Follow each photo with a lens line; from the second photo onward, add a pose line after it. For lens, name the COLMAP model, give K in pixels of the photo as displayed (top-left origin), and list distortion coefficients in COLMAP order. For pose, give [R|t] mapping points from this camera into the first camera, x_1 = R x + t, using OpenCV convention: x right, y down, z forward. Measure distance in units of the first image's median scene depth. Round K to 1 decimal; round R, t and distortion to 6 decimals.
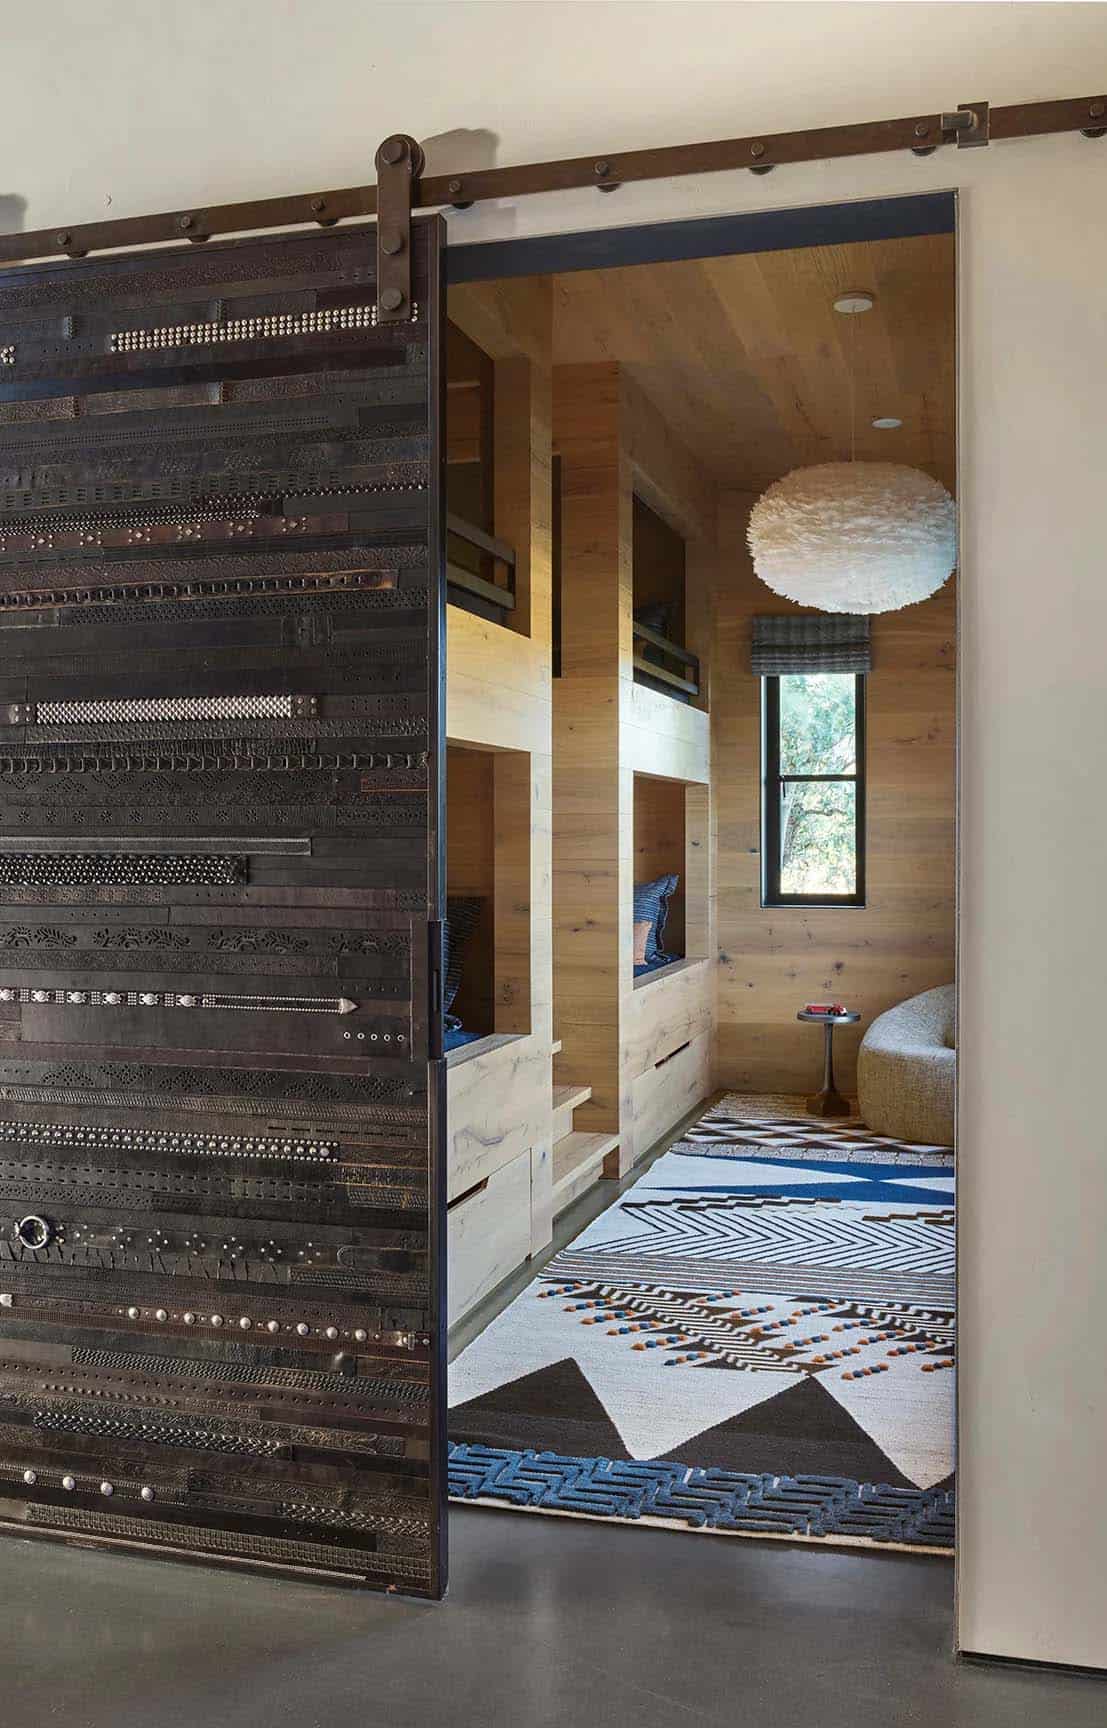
lens RADIAL K [[3454.8, 0, 553.5], [0, 3454.8, 864.0], [0, 0, 1]] dist [0.023438, -2.778146]
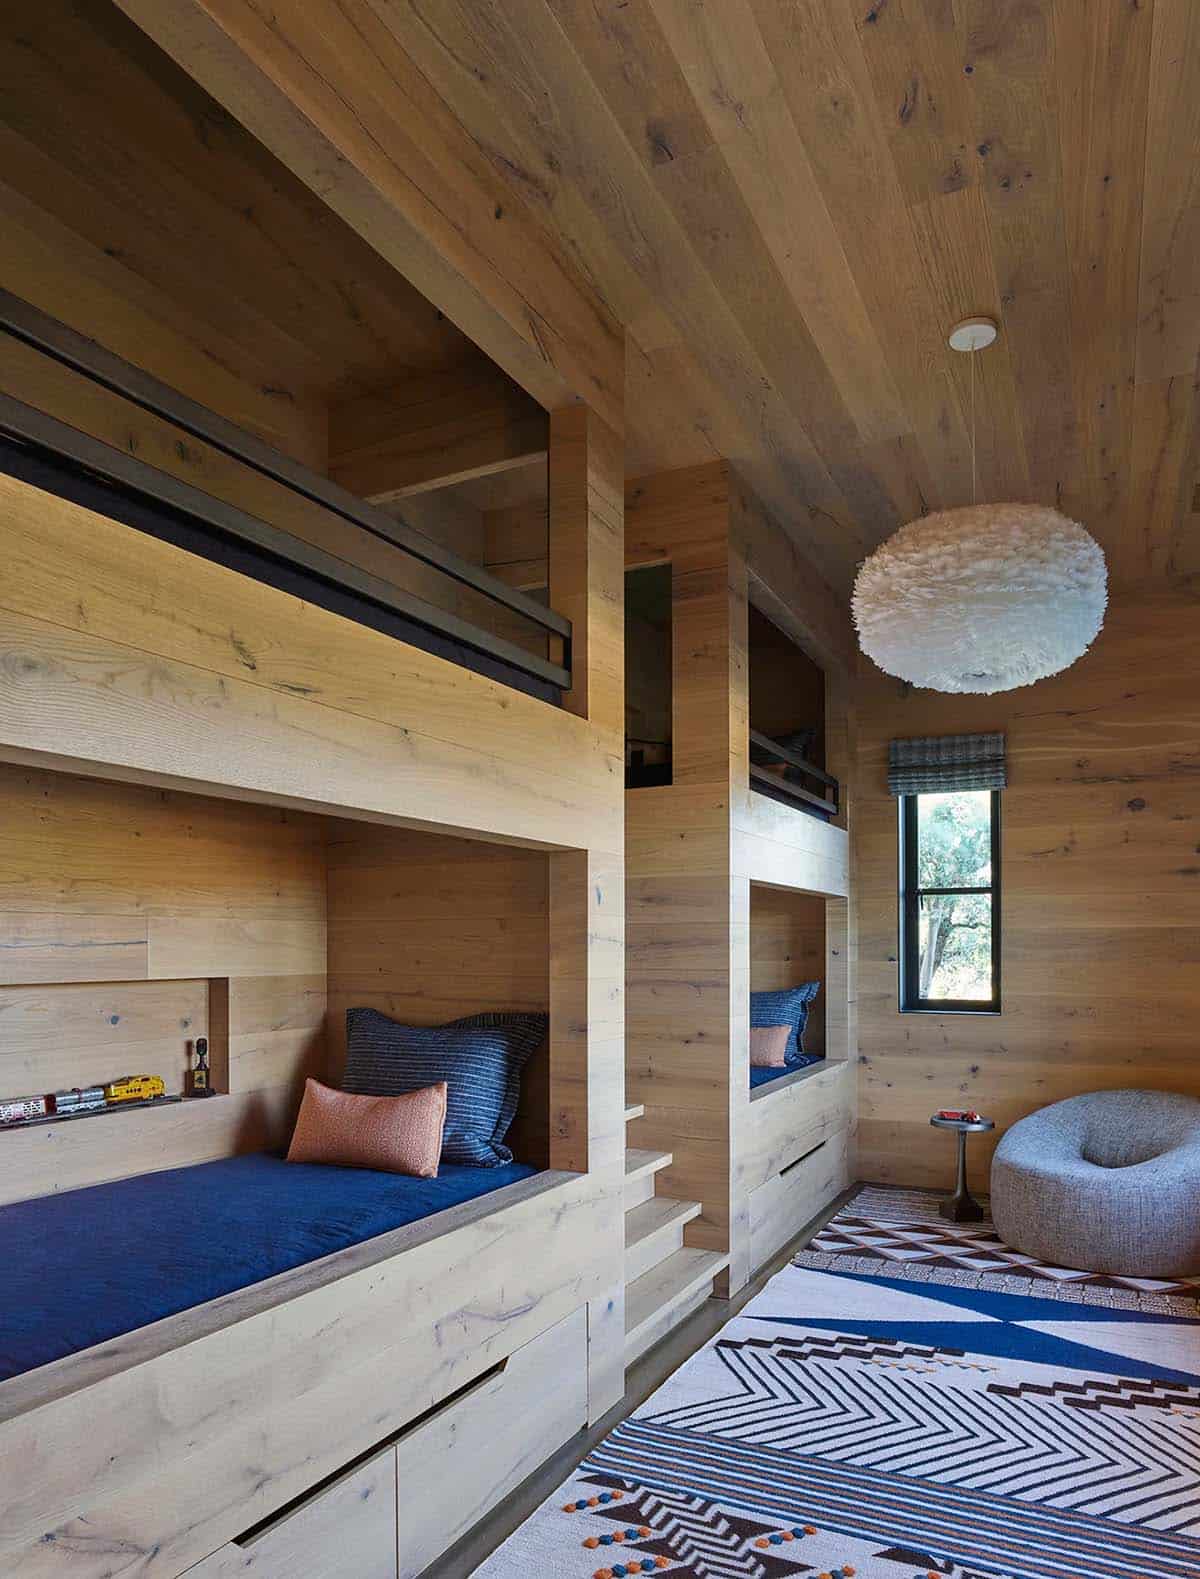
lens RADIAL K [[1195.7, 0, 599.9], [0, 1195.7, 941.7], [0, 0, 1]] dist [-0.039282, 0.001263]
pose [[0.967713, -0.001169, -0.252051, 0.067877], [-0.001639, 0.999939, -0.010929, -0.005474], [0.252048, 0.010990, 0.967652, 0.662649]]
